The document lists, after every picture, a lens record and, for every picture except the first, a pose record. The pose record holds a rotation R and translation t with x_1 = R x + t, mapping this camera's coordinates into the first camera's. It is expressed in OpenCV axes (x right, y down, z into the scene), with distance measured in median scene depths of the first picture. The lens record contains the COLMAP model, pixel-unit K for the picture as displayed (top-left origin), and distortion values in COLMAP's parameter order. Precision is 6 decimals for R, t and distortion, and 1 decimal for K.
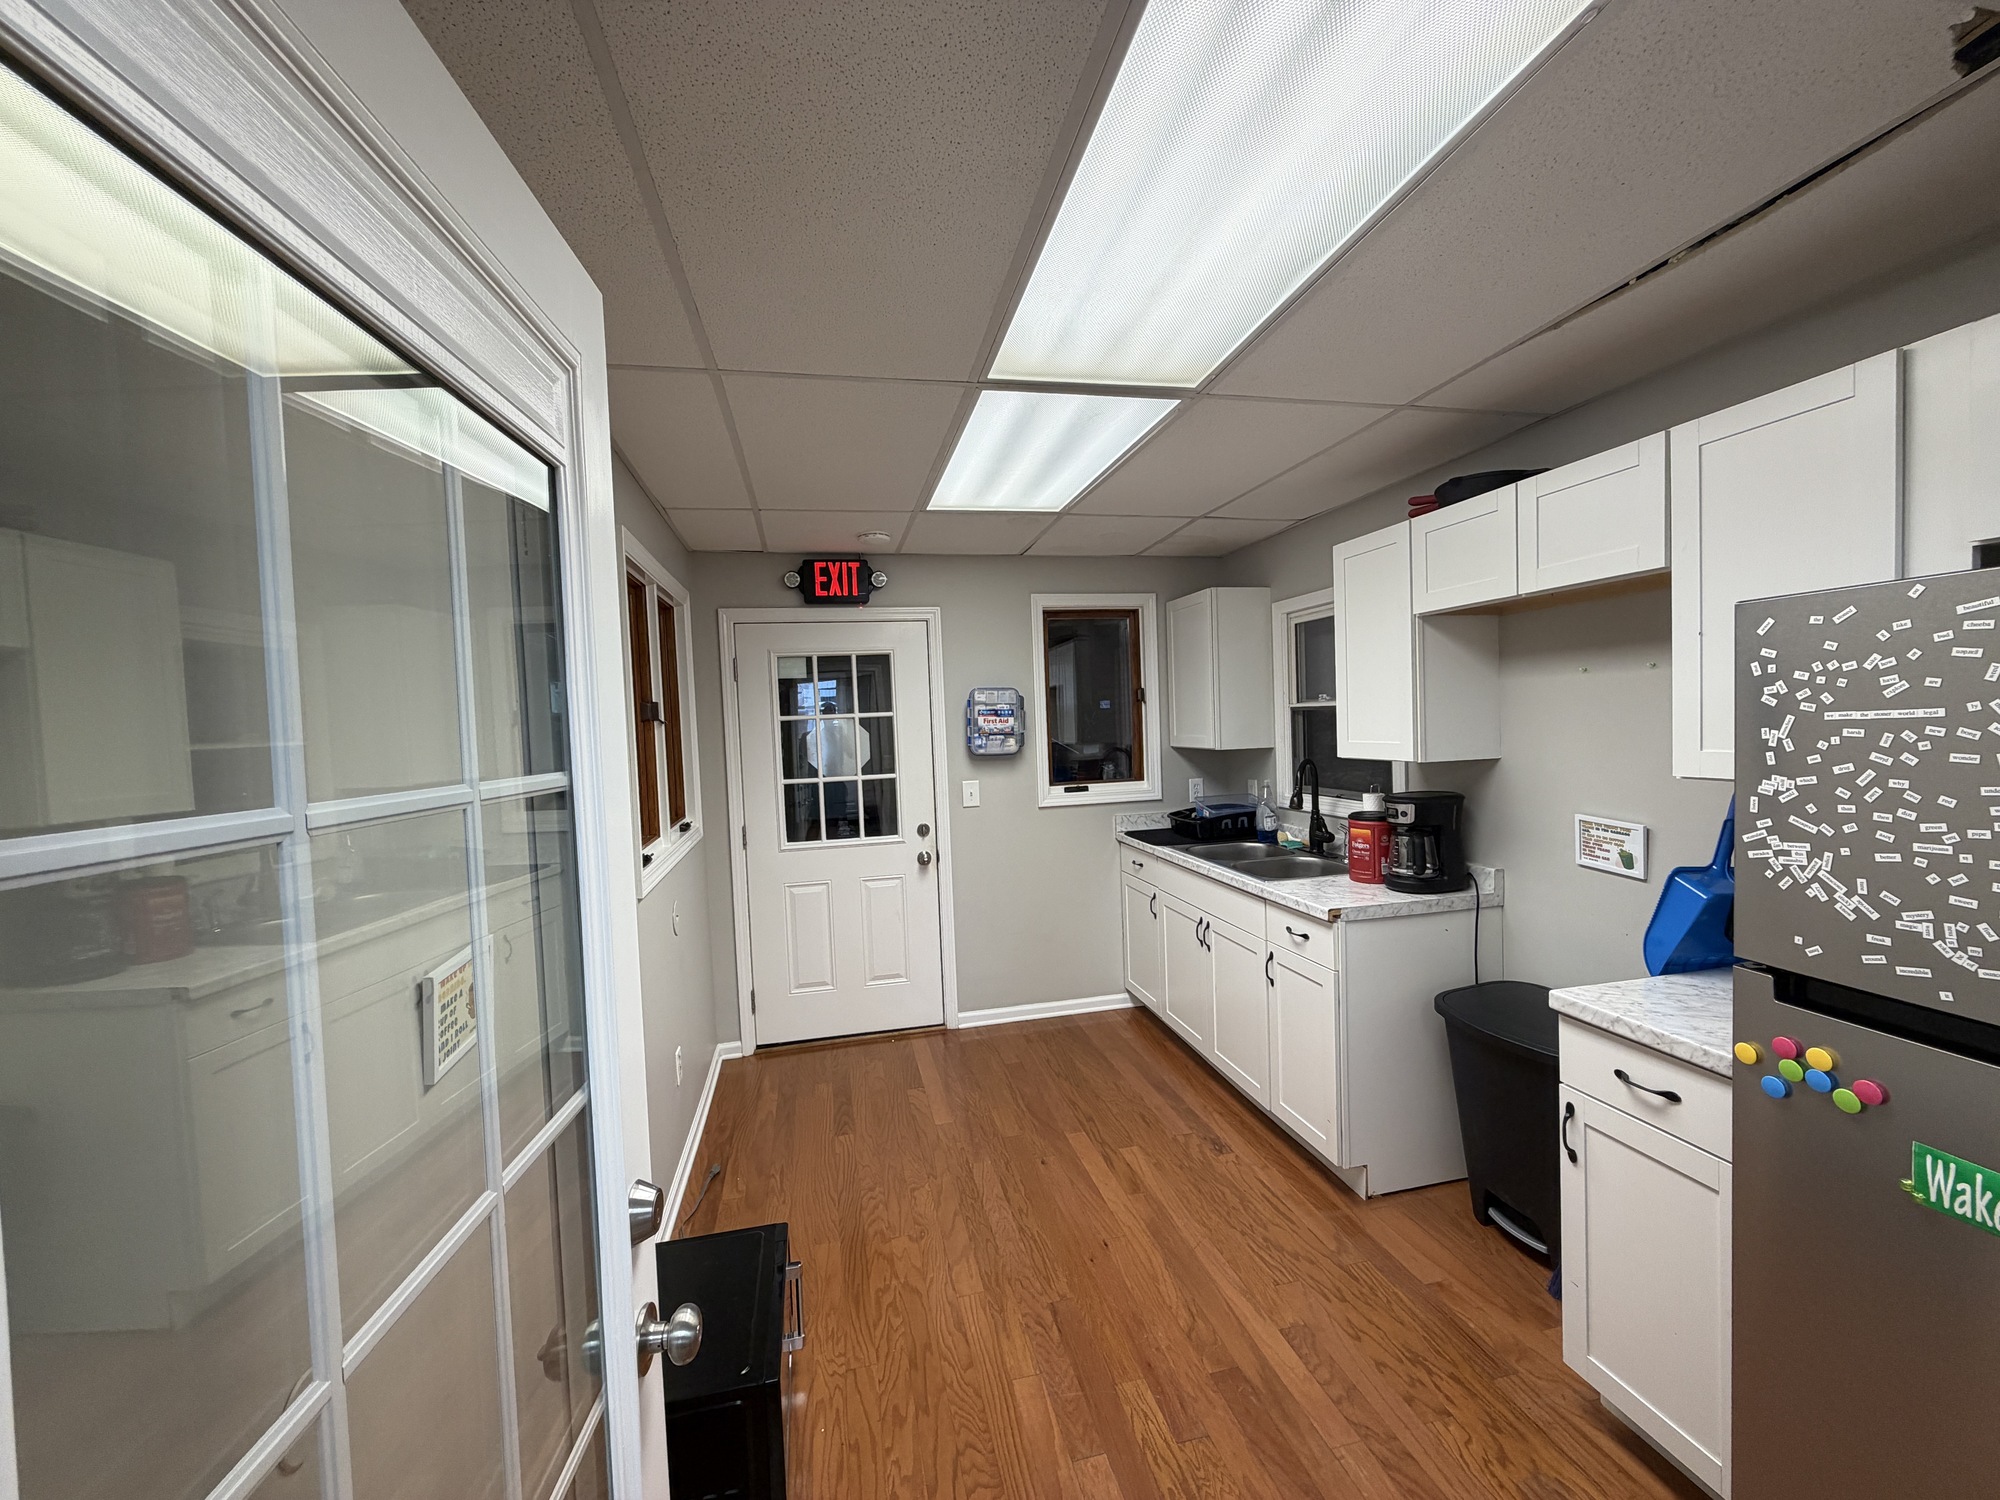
lens RADIAL K [[796.5, 0, 993.5], [0, 796.5, 753.4], [0, 0, 1]] dist [0.001032, 0.000035]
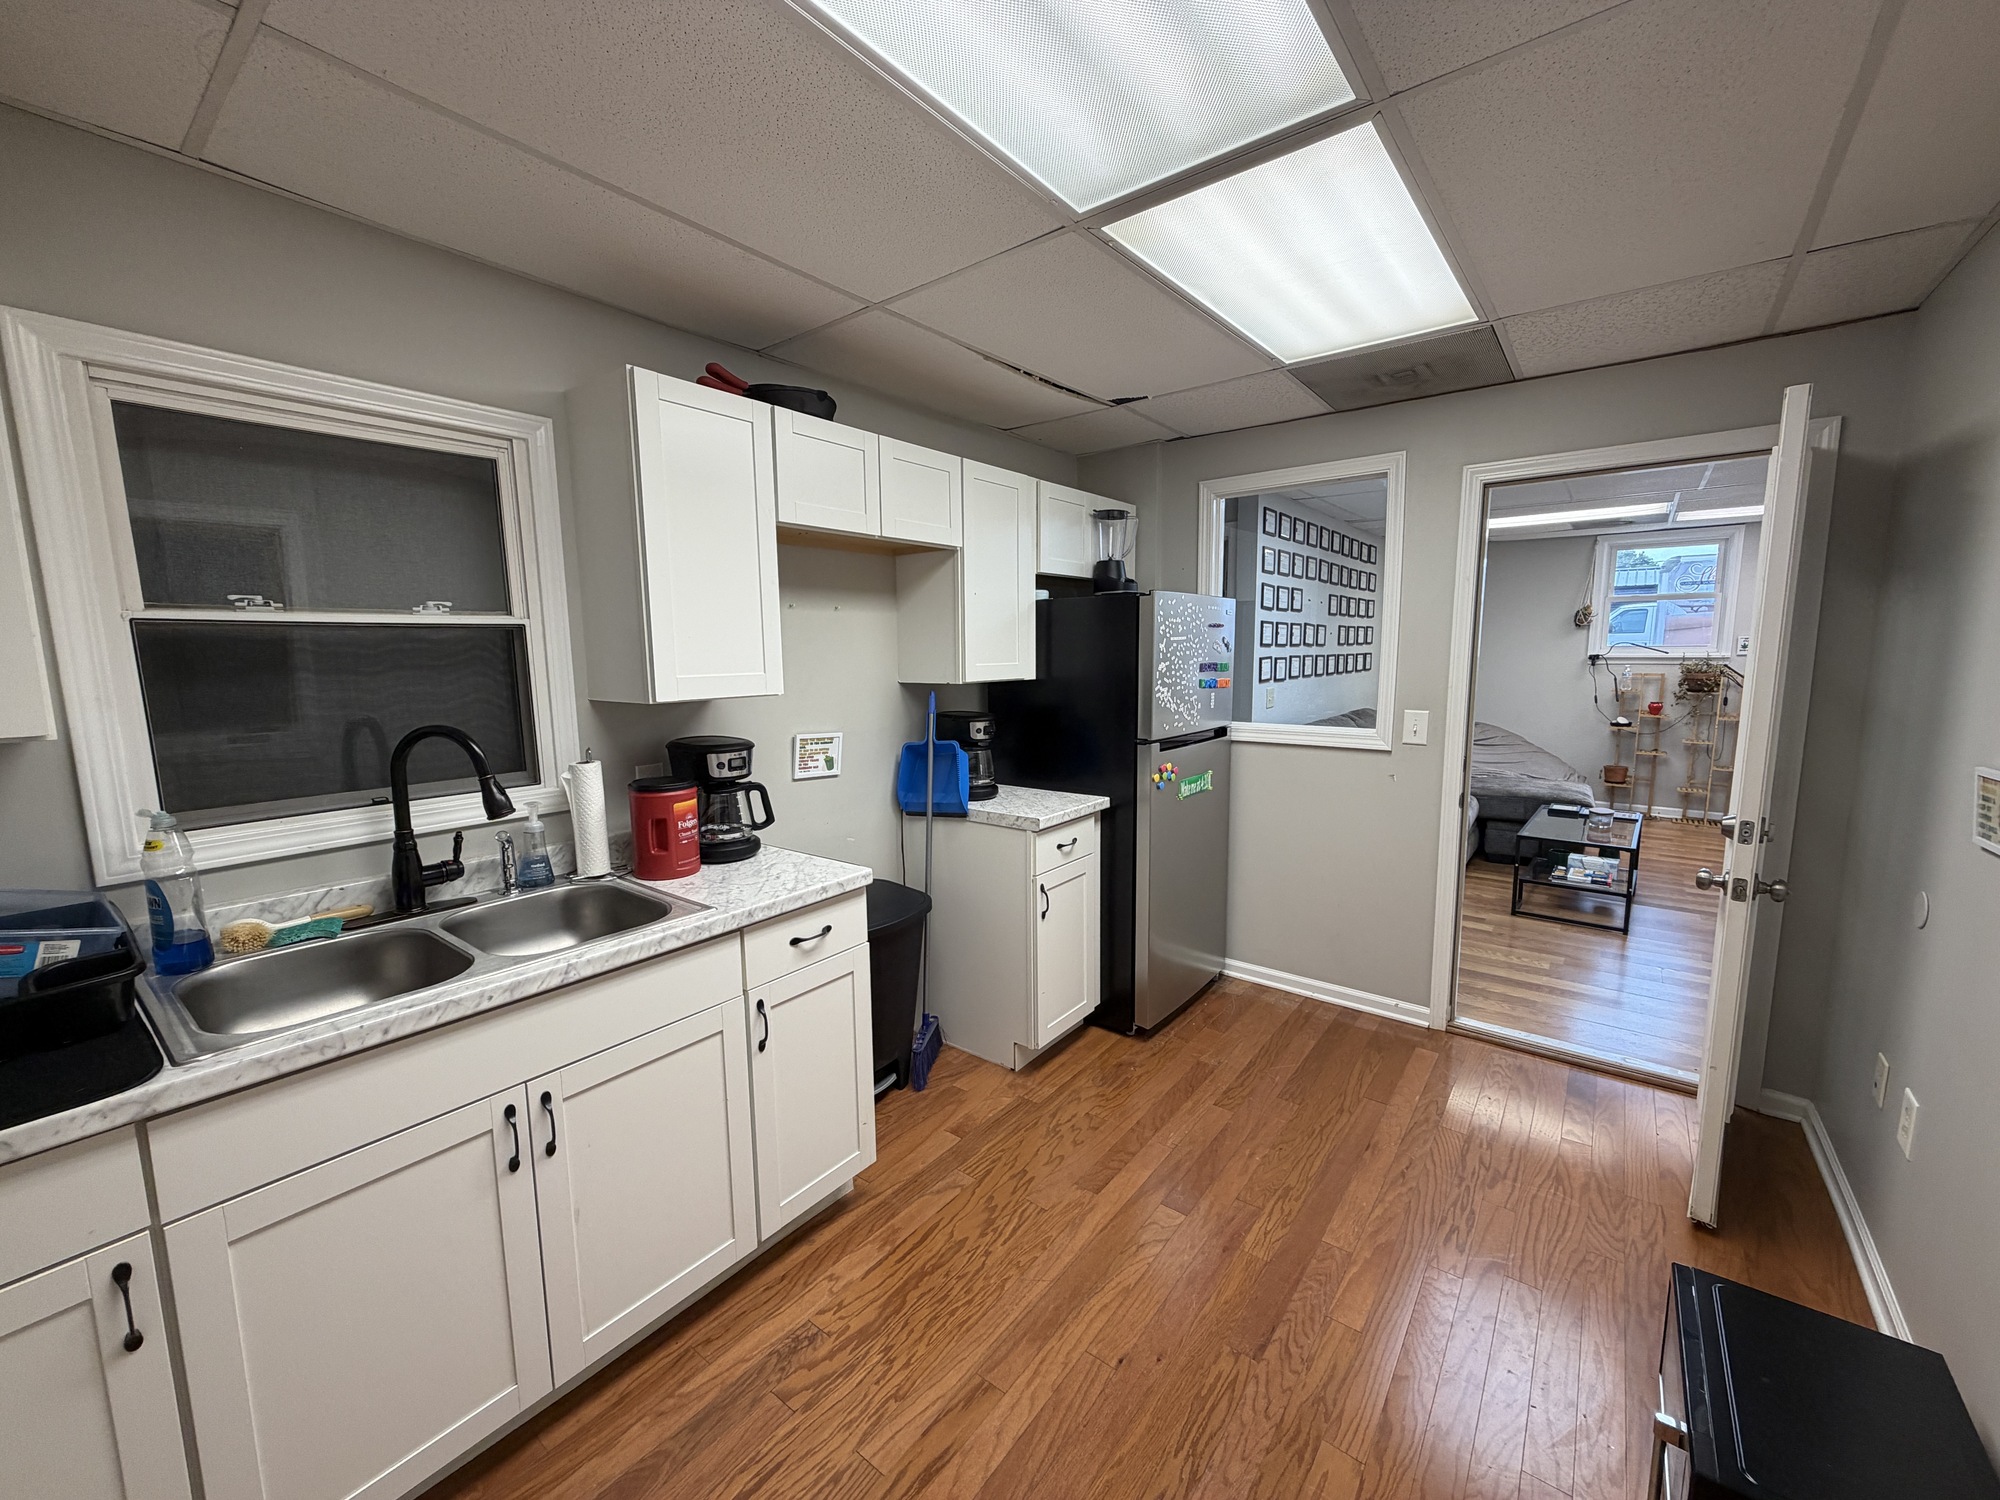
lens RADIAL K [[796.5, 0, 993.5], [0, 796.5, 753.4], [0, 0, 1]] dist [0.001032, 0.000035]
pose [[-0.637739, -0.055495, 0.768250, -0.327203], [0.067566, 0.989526, 0.127566, -0.023460], [-0.767283, 0.133261, -0.627310, 1.569844]]
